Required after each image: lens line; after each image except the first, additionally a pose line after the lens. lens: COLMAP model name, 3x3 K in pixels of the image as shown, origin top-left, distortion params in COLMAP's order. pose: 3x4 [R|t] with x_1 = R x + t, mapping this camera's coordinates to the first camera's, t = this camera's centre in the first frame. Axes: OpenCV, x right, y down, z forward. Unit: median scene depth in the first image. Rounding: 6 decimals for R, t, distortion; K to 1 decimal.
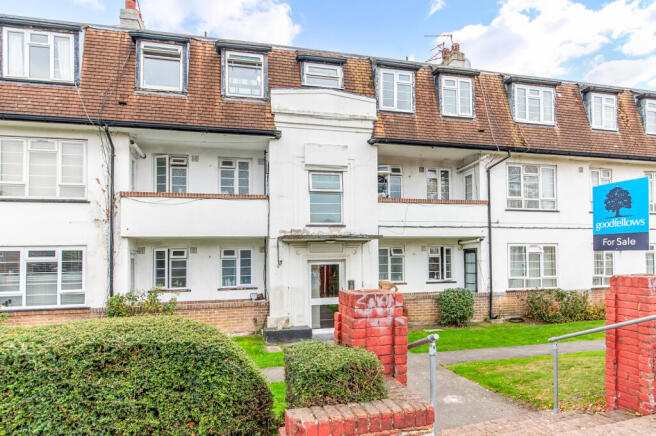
lens RADIAL K [[378.7, 0, 327.9], [0, 378.7, 205.9], [0, 0, 1]] dist [-0.002683, 0.001136]
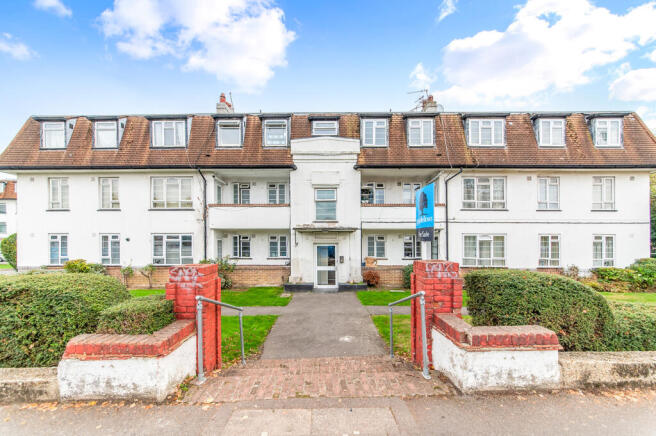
lens RADIAL K [[227.6, 0, 325.6], [0, 227.6, 216.3], [0, 0, 1]] dist [-0.000453, -0.000311]
pose [[0.967599, -0.011649, -0.252224, 0.233468], [0.019057, 0.999455, 0.026949, 0.002153], [0.251773, -0.030883, 0.967293, 0.061517]]
